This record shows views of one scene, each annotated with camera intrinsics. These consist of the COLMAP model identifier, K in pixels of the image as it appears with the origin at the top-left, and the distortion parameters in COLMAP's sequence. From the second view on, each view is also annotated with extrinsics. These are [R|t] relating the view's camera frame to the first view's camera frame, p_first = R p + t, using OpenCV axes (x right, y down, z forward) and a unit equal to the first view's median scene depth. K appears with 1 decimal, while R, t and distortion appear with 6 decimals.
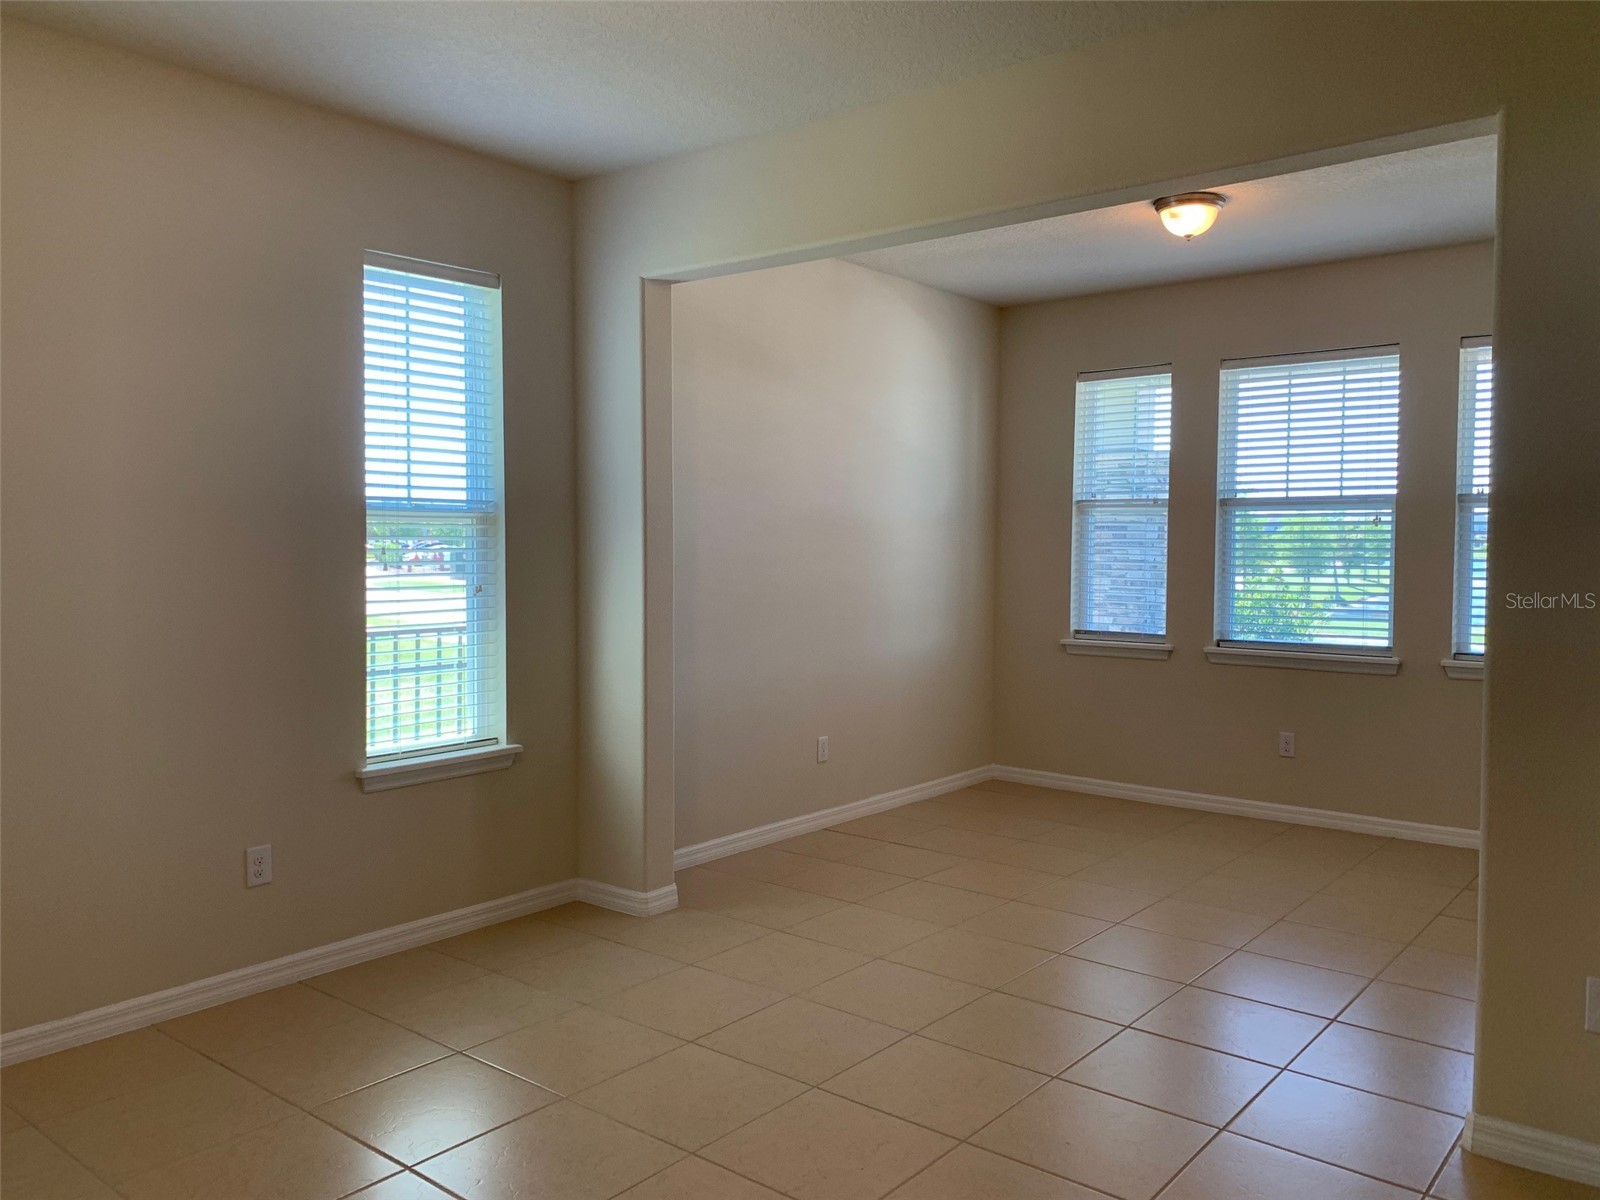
lens RADIAL K [[1227.5, 0, 801.2], [0, 1227.5, 600.8], [0, 0, 1]] dist [0.055275, -0.062137]
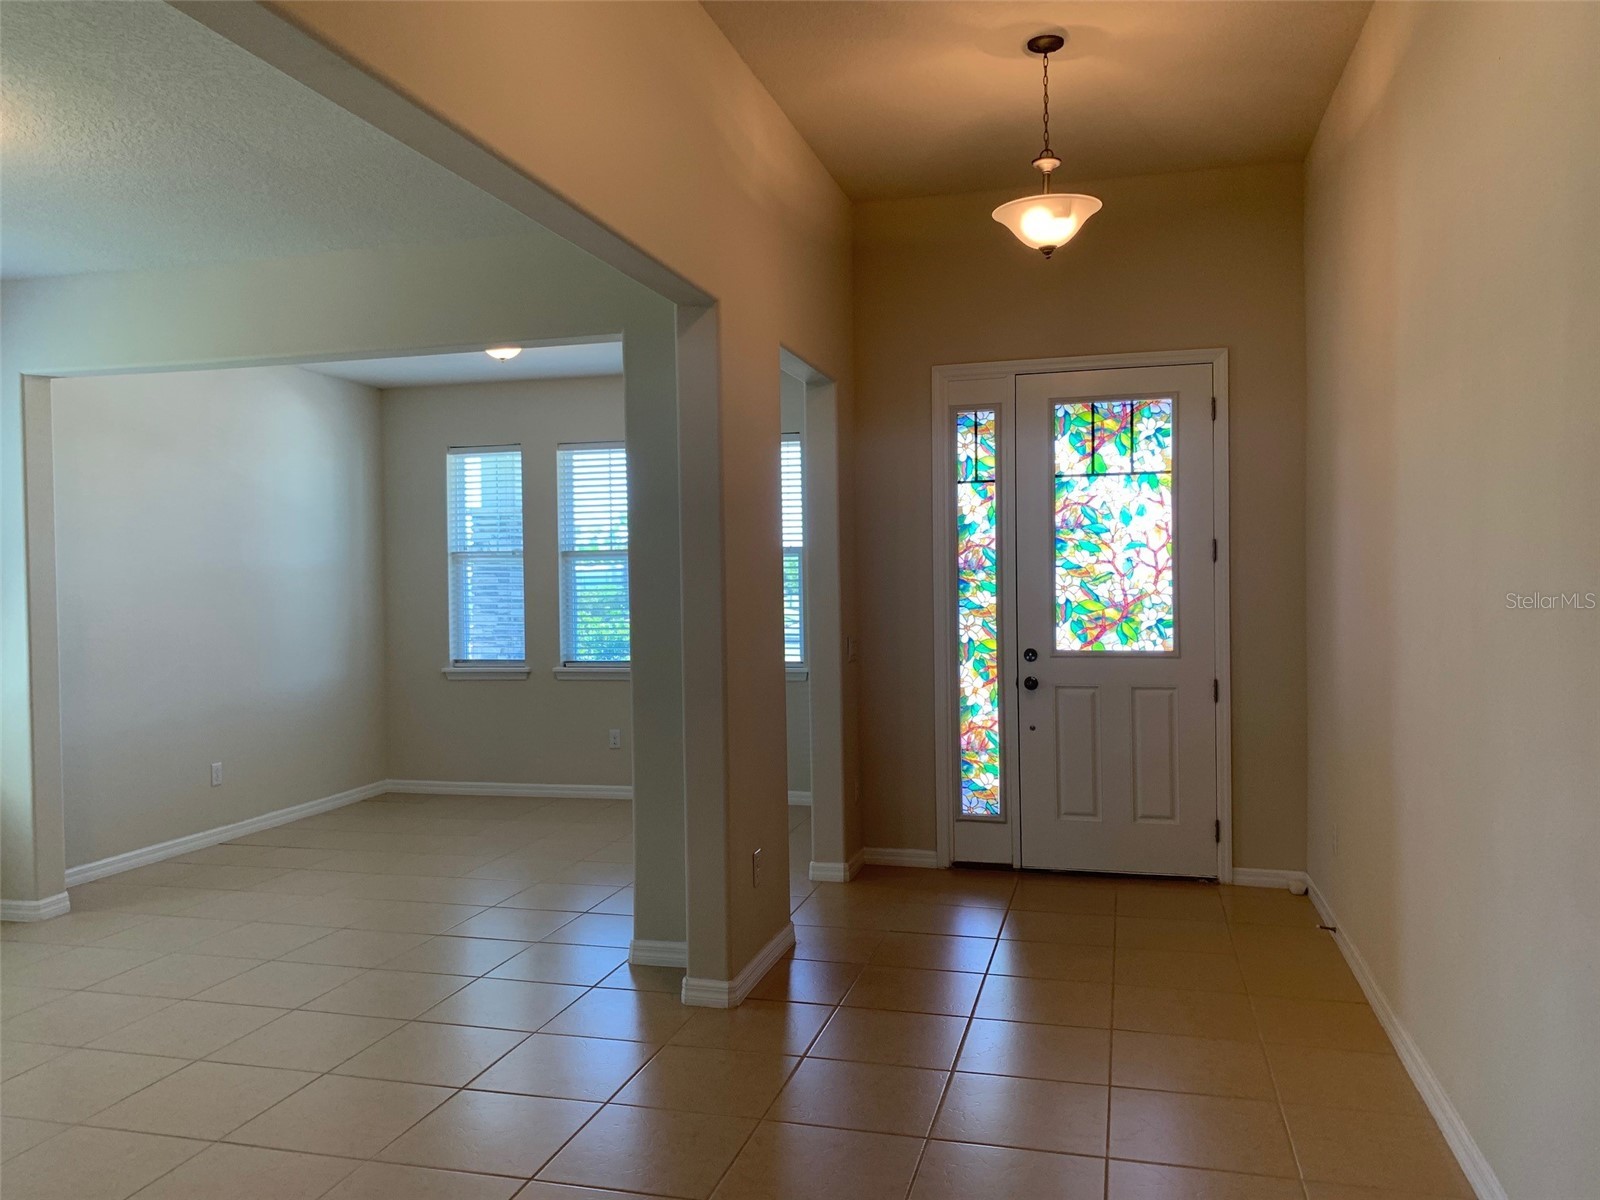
lens RADIAL K [[1227.5, 0, 792.4], [0, 1227.5, 592.6], [0, 0, 1]] dist [0.055275, -0.062137]
pose [[0.911245, -0.024235, 0.411152, 0.032146], [0.039154, 0.998844, -0.027902, 0.004984], [-0.410000, 0.041524, 0.911140, -0.247502]]
